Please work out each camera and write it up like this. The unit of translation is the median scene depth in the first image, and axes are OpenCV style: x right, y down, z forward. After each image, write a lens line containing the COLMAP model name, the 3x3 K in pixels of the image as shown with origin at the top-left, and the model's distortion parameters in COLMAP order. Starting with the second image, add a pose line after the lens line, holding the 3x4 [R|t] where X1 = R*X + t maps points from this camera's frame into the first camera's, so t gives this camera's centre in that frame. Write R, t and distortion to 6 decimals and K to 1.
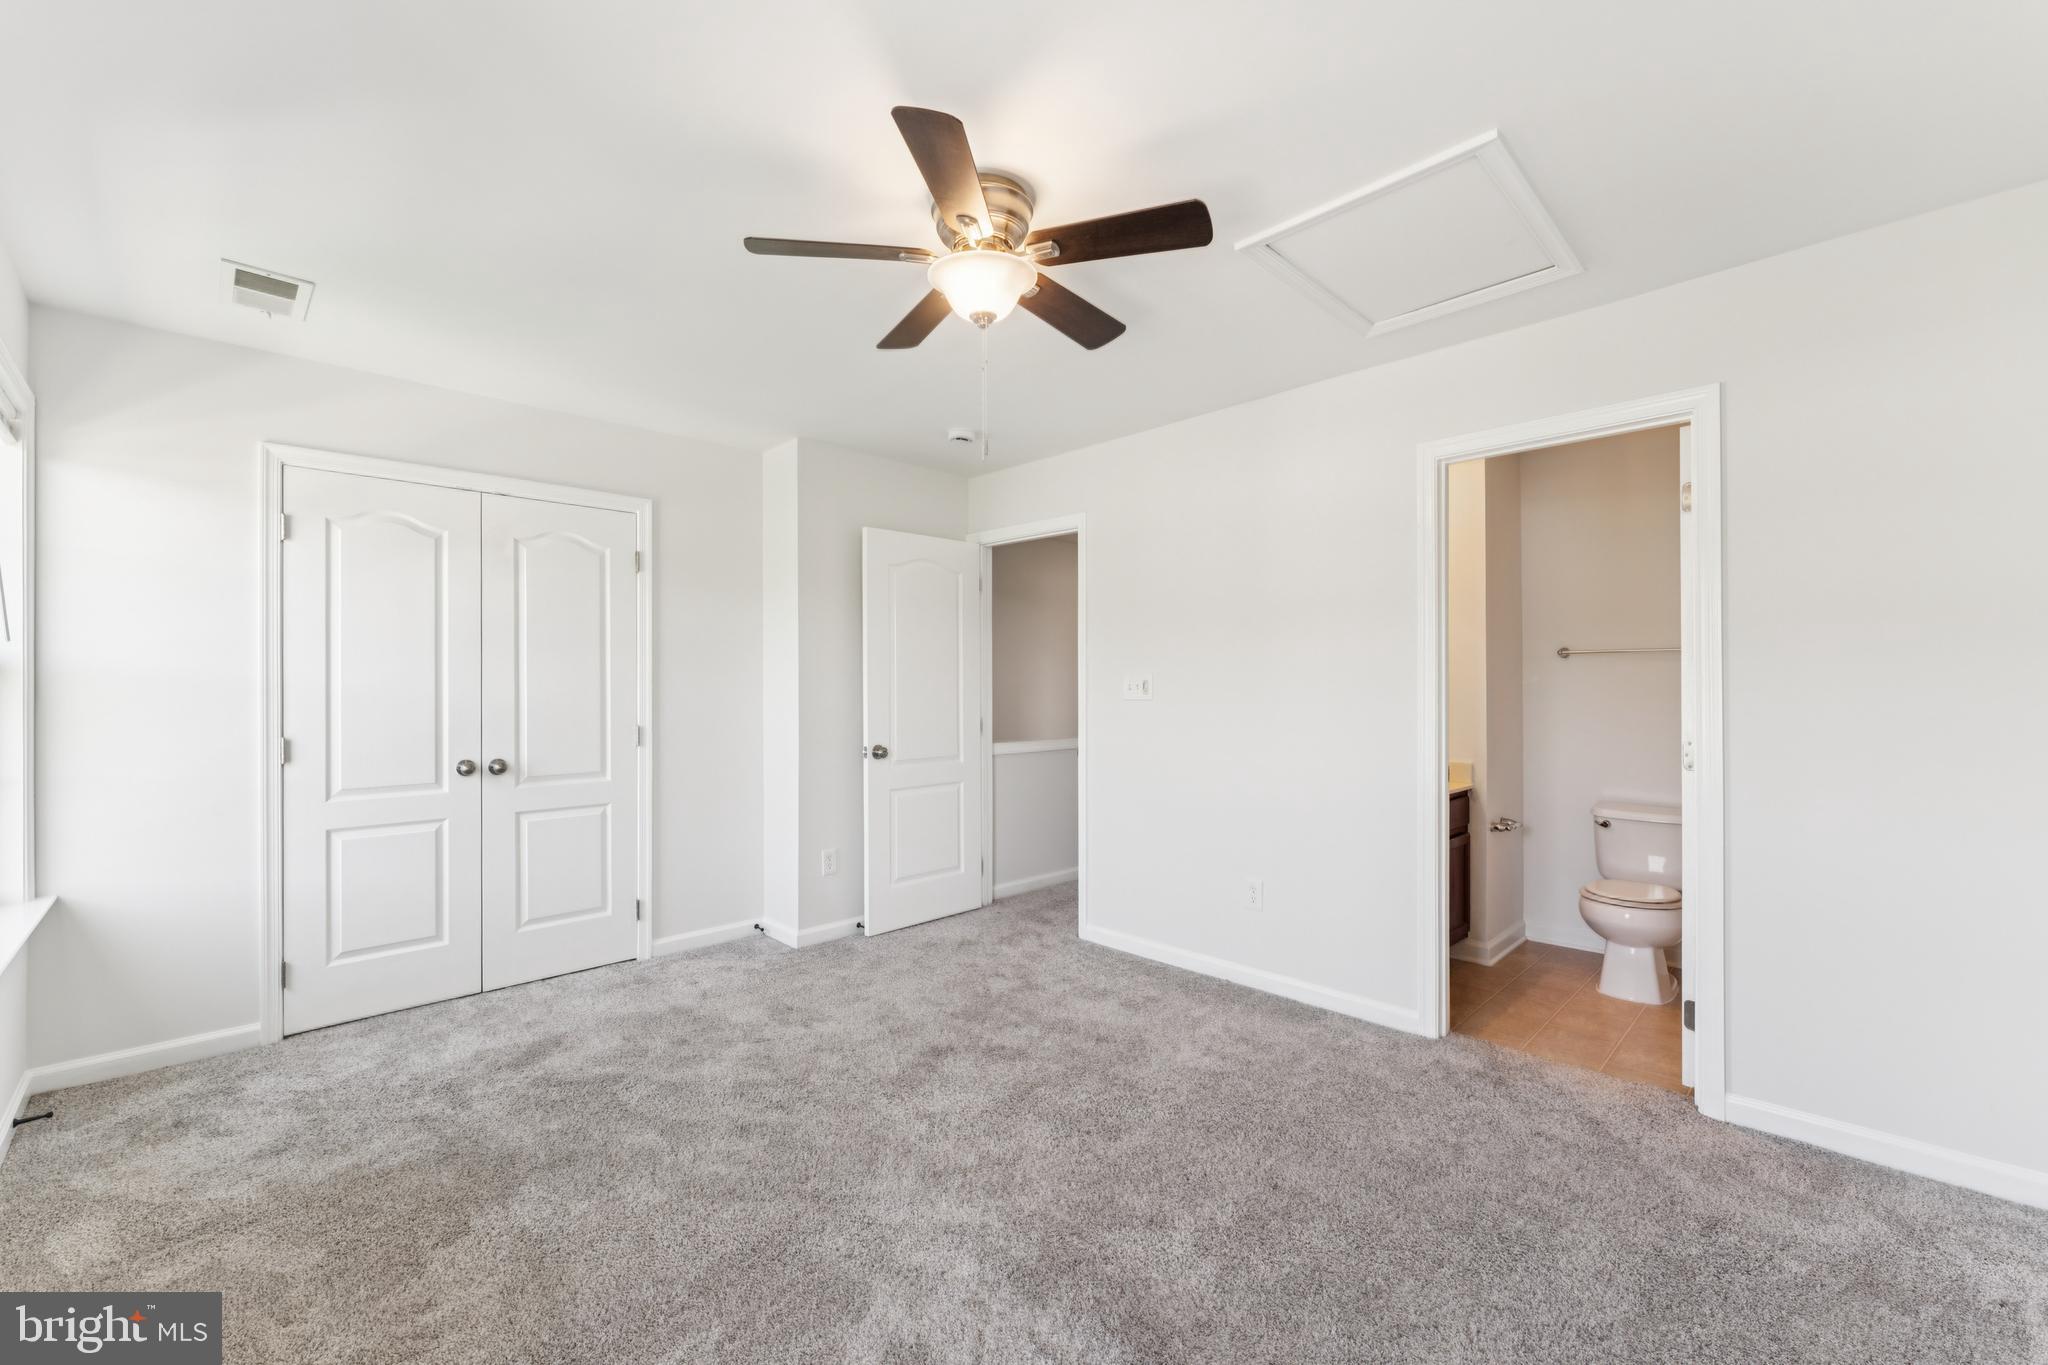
lens RADIAL K [[828.4, 0, 1044.6], [0, 828.4, 670.2], [0, 0, 1]] dist [0.003018, 0.000654]
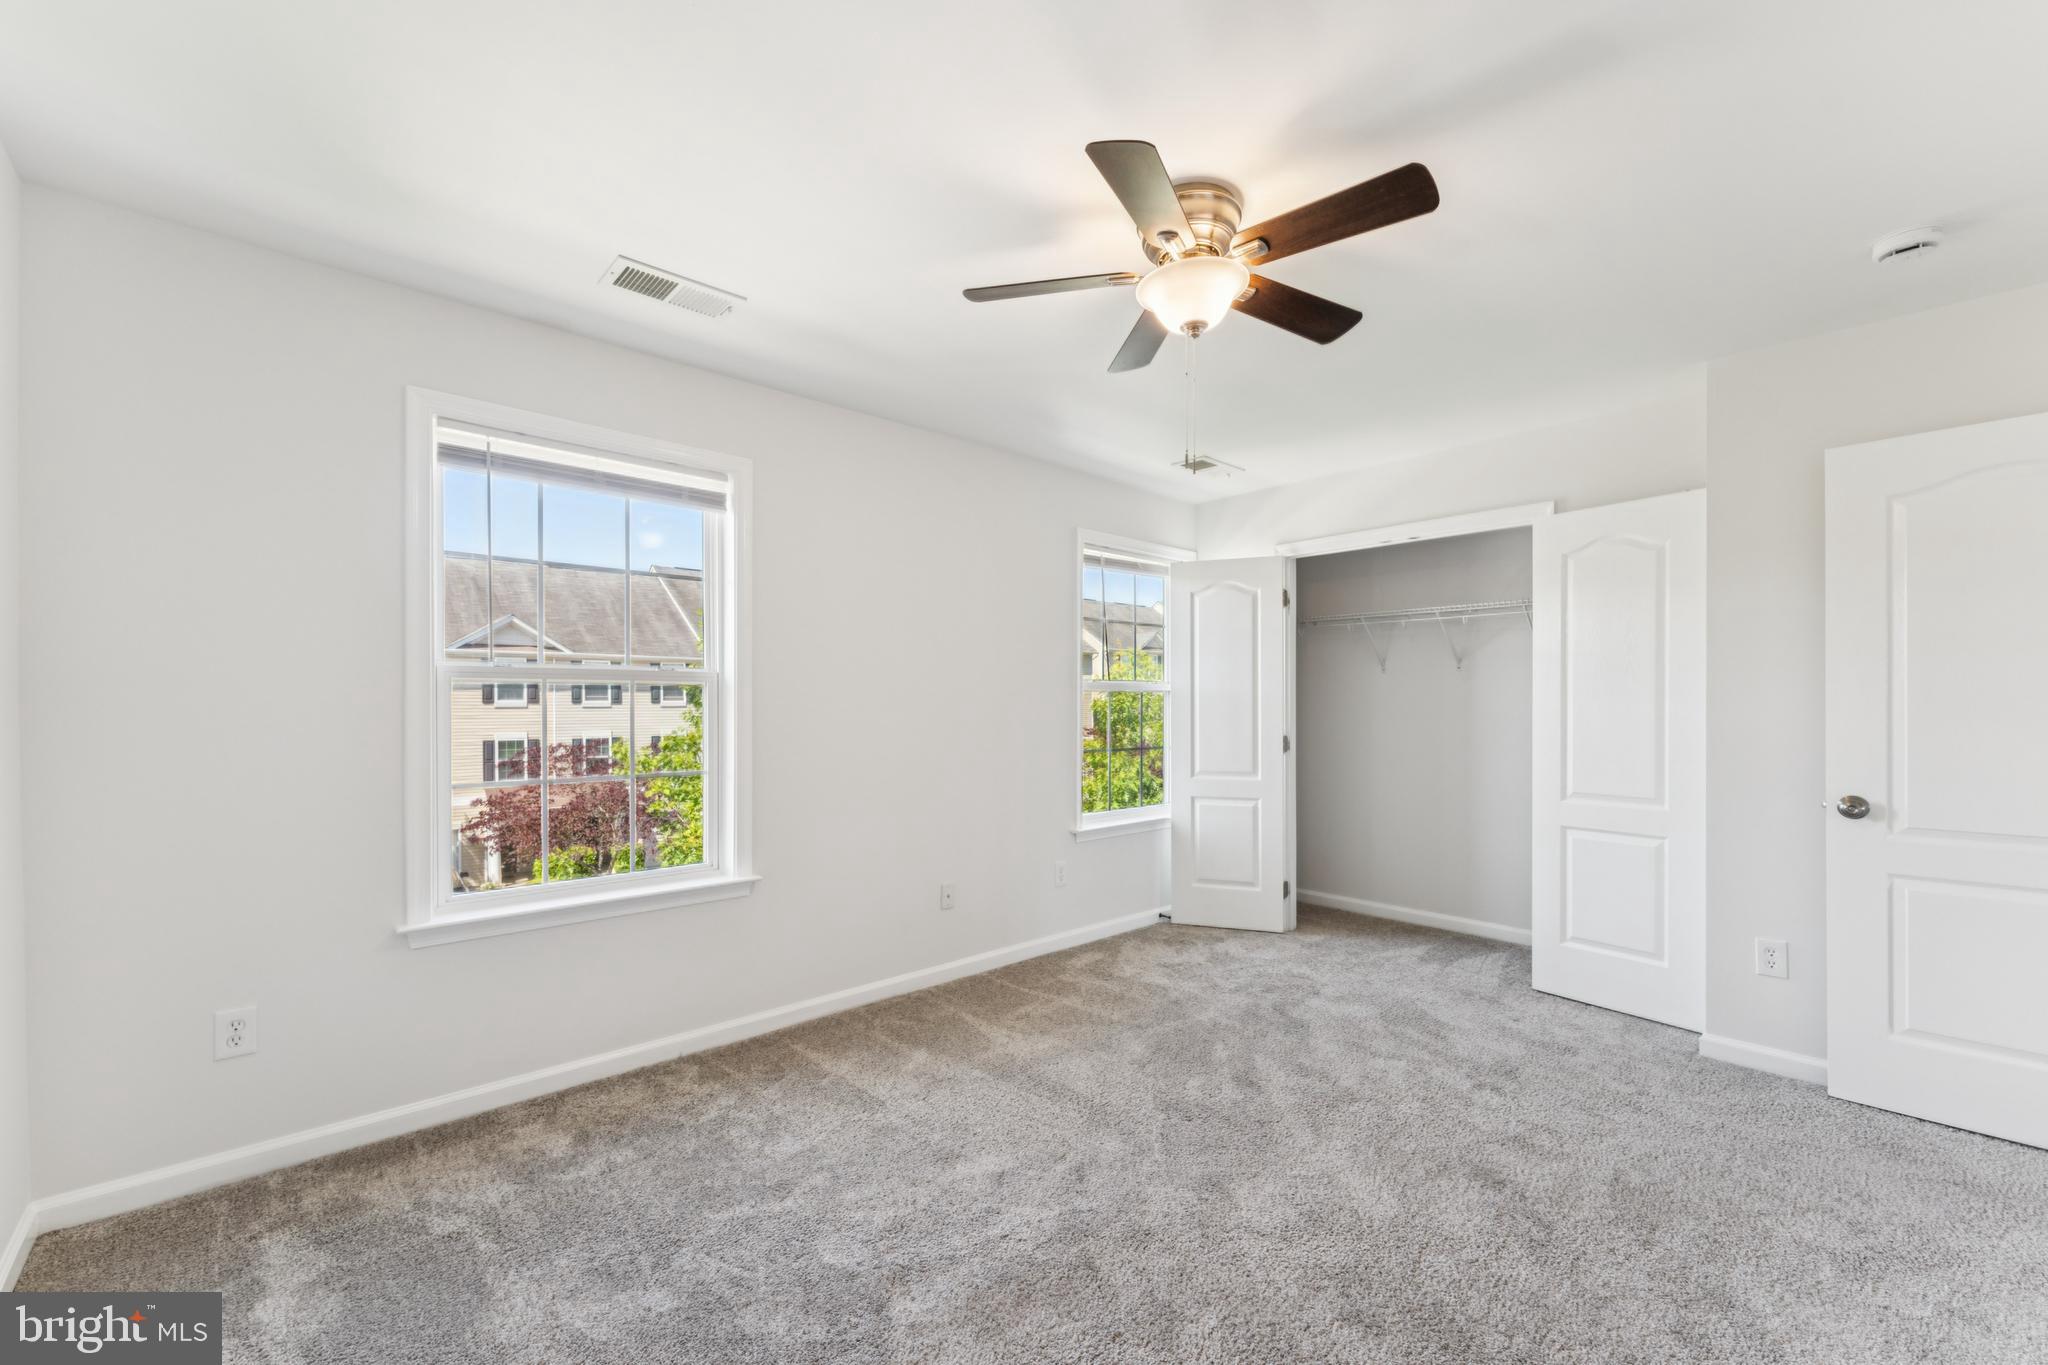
lens RADIAL K [[828.4, 0, 1021.2], [0, 828.4, 695.5], [0, 0, 1]] dist [0.003018, 0.000654]
pose [[-0.054395, -0.011854, -0.998449, 0.534545], [0.023061, 0.999648, -0.013124, 0.011411], [0.998253, -0.023740, -0.054103, 0.493942]]
